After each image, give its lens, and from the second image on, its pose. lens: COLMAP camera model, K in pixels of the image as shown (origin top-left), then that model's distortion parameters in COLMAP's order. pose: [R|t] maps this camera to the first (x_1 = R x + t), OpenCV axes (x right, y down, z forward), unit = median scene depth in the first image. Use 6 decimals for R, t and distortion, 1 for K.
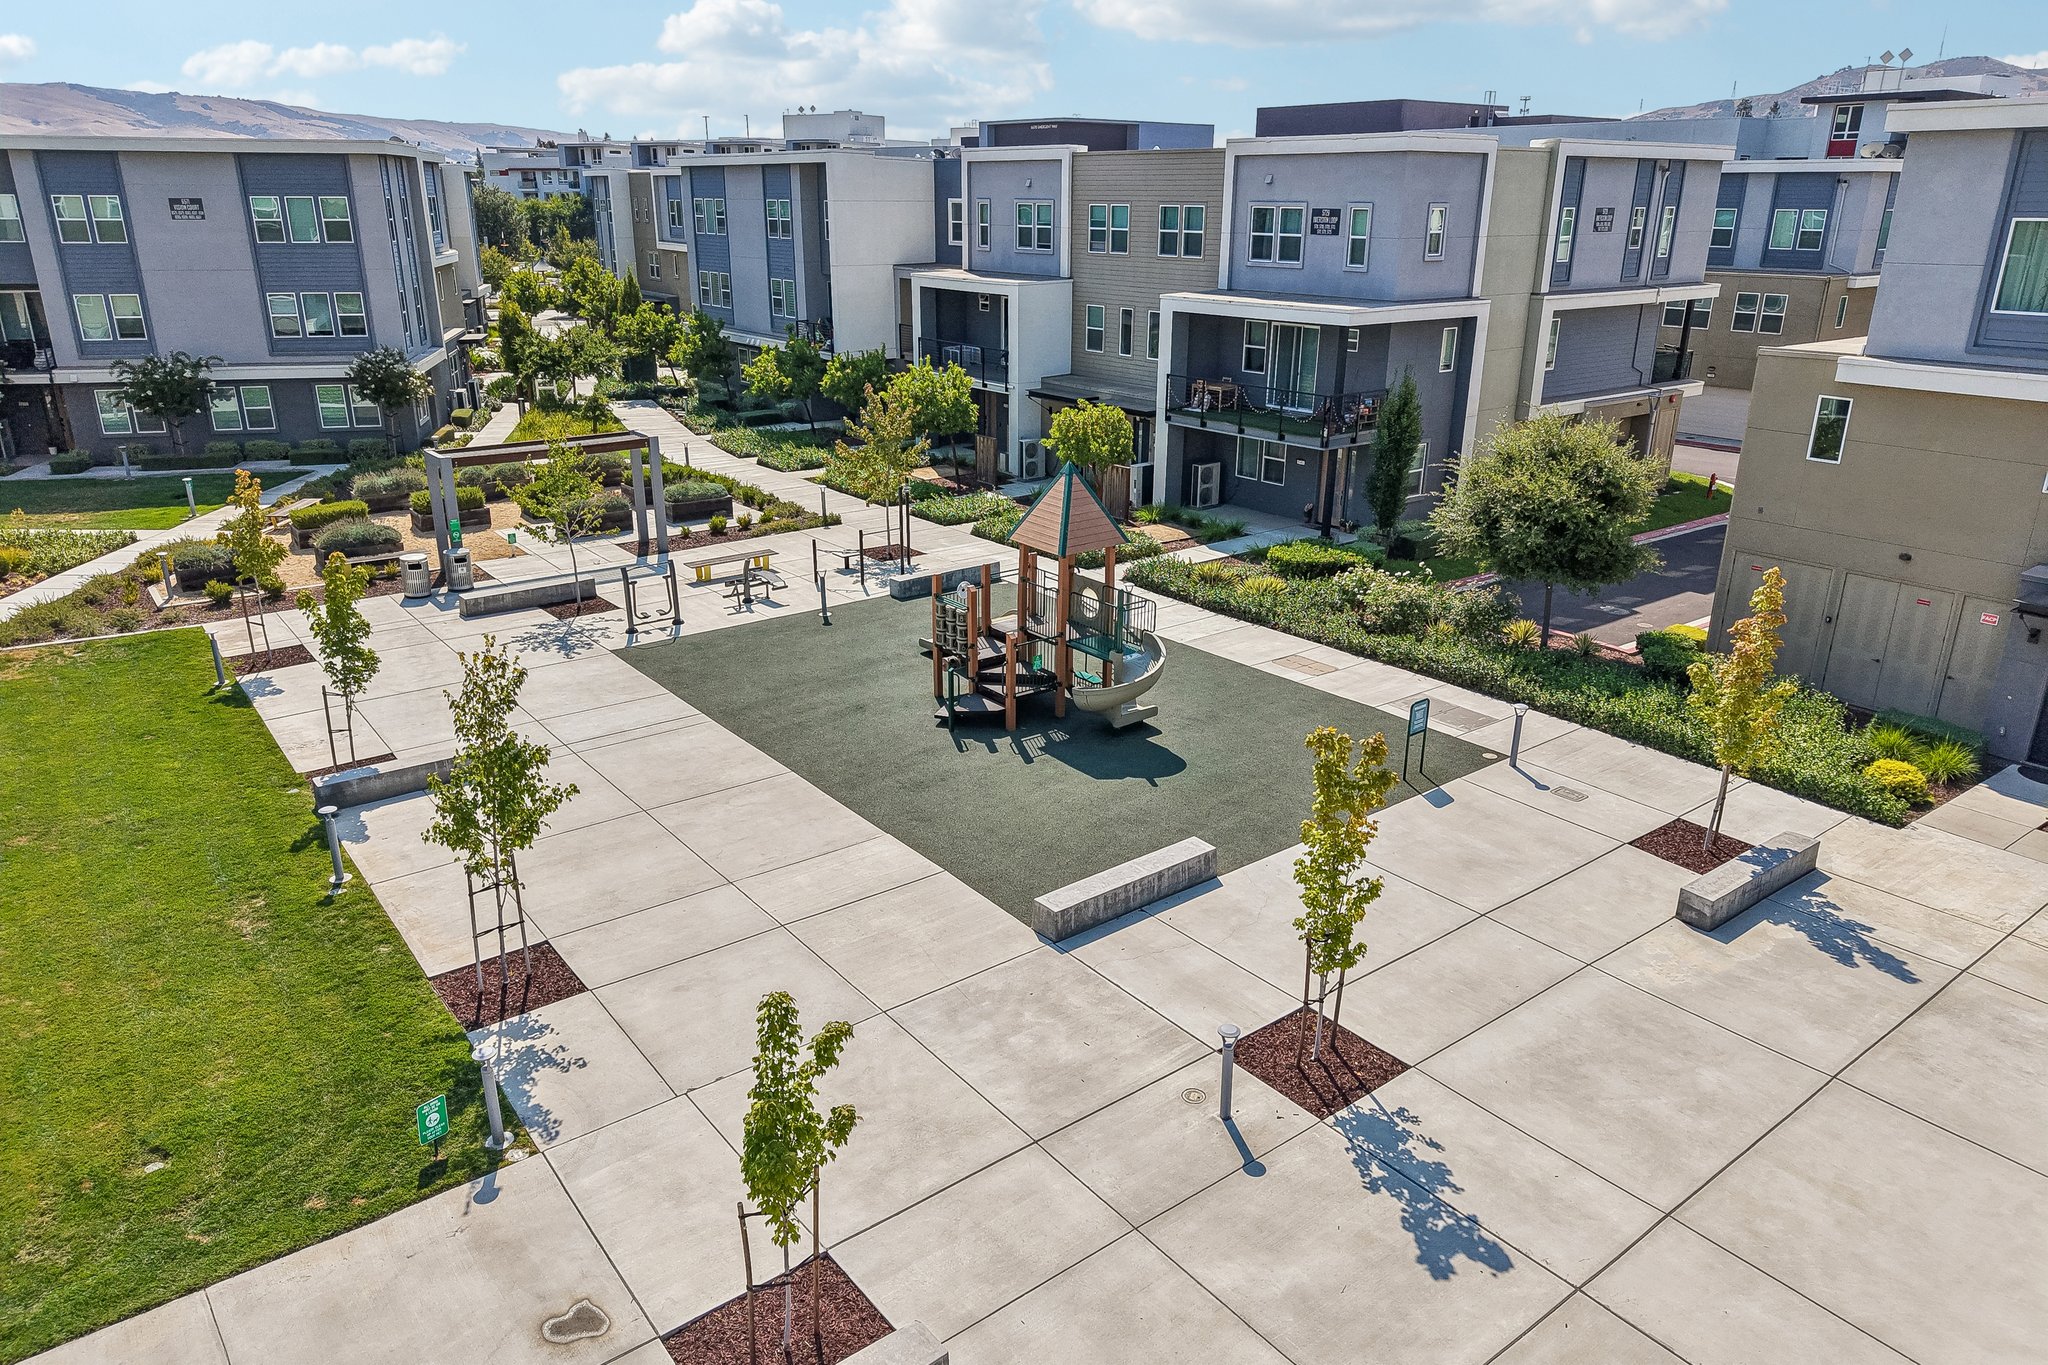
lens RADIAL K [[1347.7, 0, 1024.0], [0, 1347.7, 682.5], [0, 0, 1]] dist [0.045439, -0.032124]
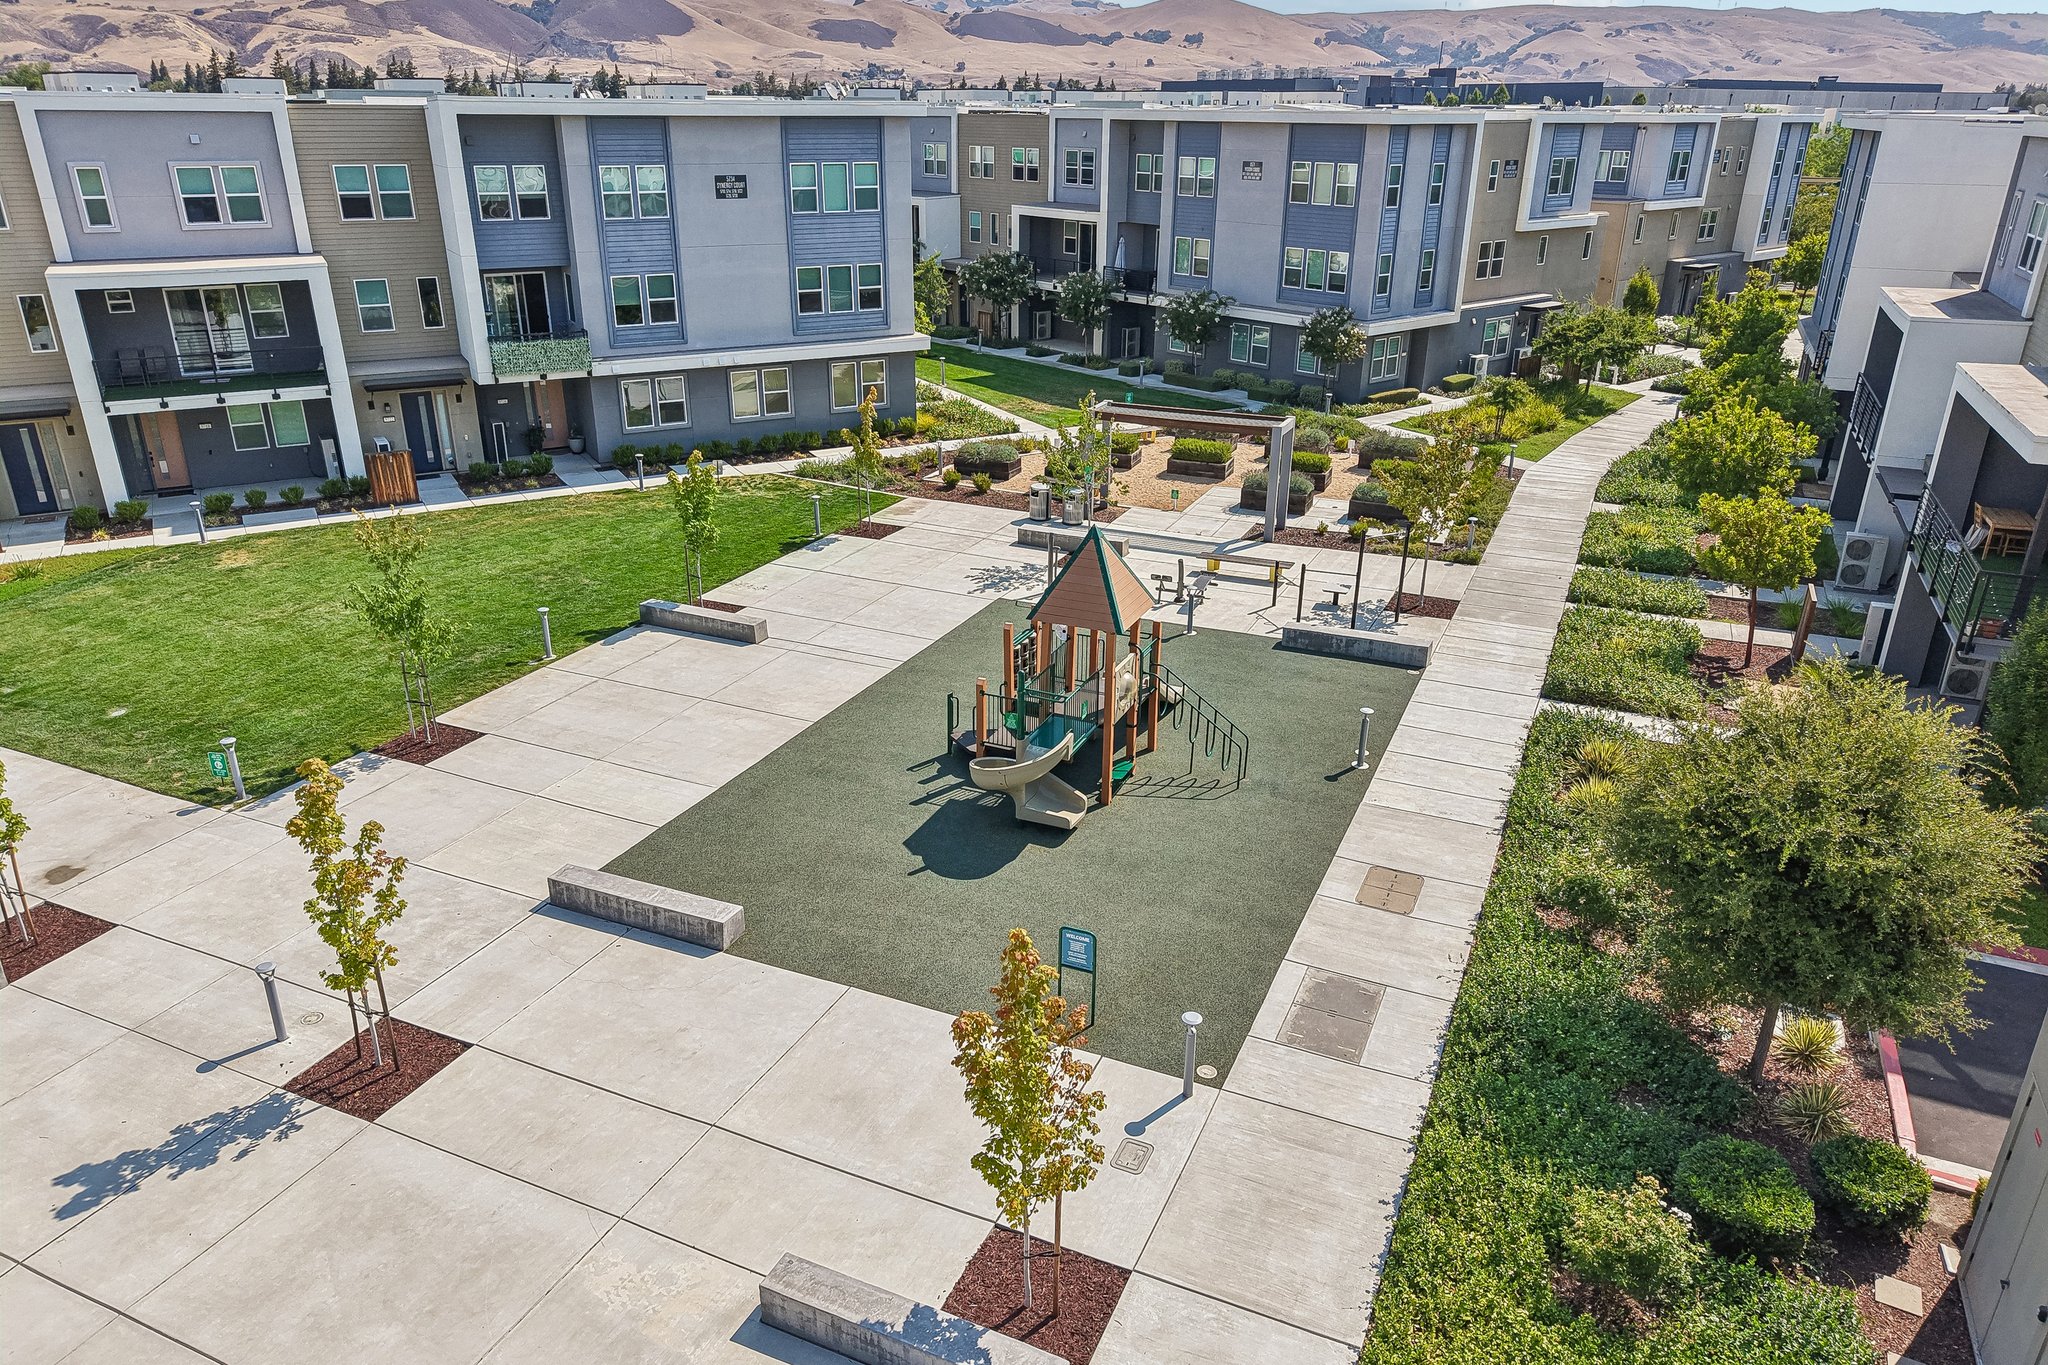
lens RADIAL K [[1380.6, 0, 1024.0], [0, 1380.6, 682.5], [0, 0, 1]] dist [0.008424, -0.005017]
pose [[0.469239, 0.337695, -0.815951, 0.939821], [-0.302578, 0.929544, 0.210700, -0.292773], [0.829615, 0.148020, 0.538358, 0.599219]]
